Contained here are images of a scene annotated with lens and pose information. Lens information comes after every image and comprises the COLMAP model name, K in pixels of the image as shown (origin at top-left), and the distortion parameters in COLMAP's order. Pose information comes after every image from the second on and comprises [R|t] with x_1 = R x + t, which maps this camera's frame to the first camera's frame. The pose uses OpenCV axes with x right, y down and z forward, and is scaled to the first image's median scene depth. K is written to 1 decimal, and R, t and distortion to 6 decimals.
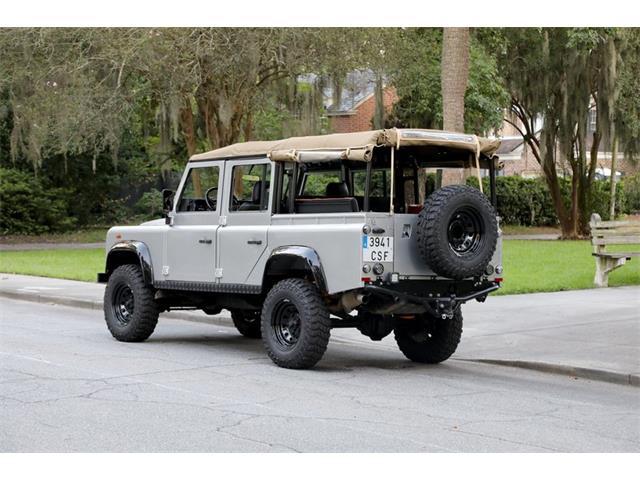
lens RADIAL K [[1482.3, 0, 319.4], [0, 1482.3, 239.4], [0, 0, 1]] dist [0.457797, -0.008121]
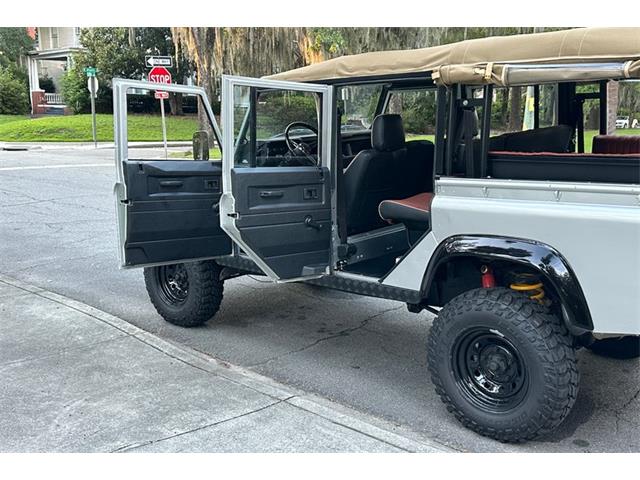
lens RADIAL K [[700.9, 0, 321.1], [0, 700.9, 249.7], [0, 0, 1]] dist [0.133292, -0.339375]
pose [[0.986679, -0.085860, 0.138176, -0.119525], [0.055230, 0.975726, 0.211916, -0.051034], [-0.153017, -0.201462, 0.967470, 0.727632]]
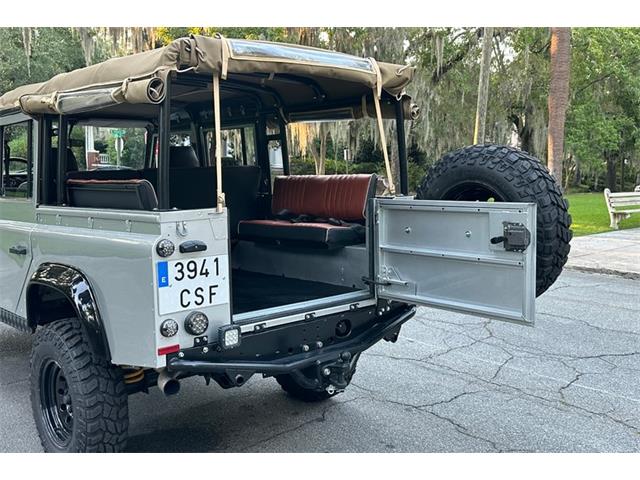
lens RADIAL K [[663.3, 0, 319.1], [0, 663.3, 233.5], [0, 0, 1]] dist [0.106224, -0.003476]
pose [[0.996919, -0.044517, 0.064587, 0.062671], [0.037797, 0.994089, 0.101774, -0.028992], [-0.068736, -0.099019, 0.992709, 0.723082]]
